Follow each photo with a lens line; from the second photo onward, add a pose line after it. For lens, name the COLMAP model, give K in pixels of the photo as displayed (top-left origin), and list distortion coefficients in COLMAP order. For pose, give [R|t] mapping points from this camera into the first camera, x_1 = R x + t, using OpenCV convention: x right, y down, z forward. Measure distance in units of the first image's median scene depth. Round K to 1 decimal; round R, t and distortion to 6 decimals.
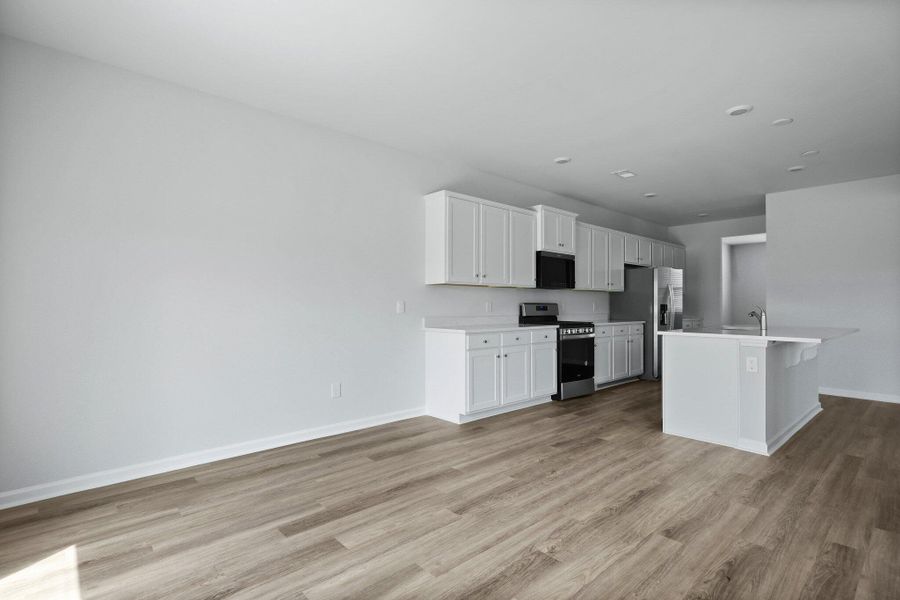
lens RADIAL K [[444.0, 0, 449.0], [0, 444.0, 298.1], [0, 0, 1]] dist [0.007271, 0.000397]
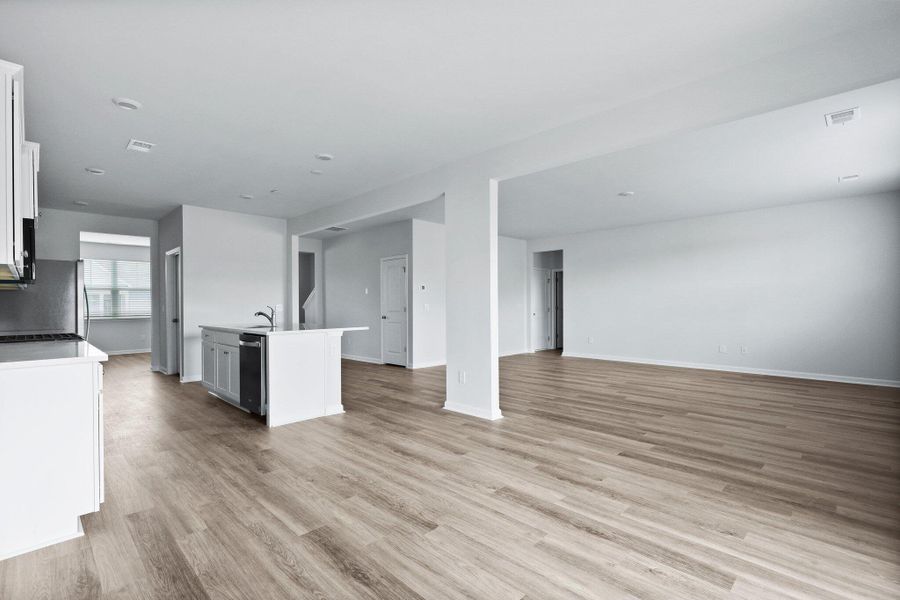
lens RADIAL K [[416.4, 0, 454.1], [0, 416.4, 306.5], [0, 0, 1]] dist [0.004236, 0.001535]
pose [[-0.064594, -0.006484, 0.997891, -0.746367], [-0.005422, 0.999966, 0.006146, 0.008933], [-0.997897, -0.005014, -0.064627, 0.882163]]
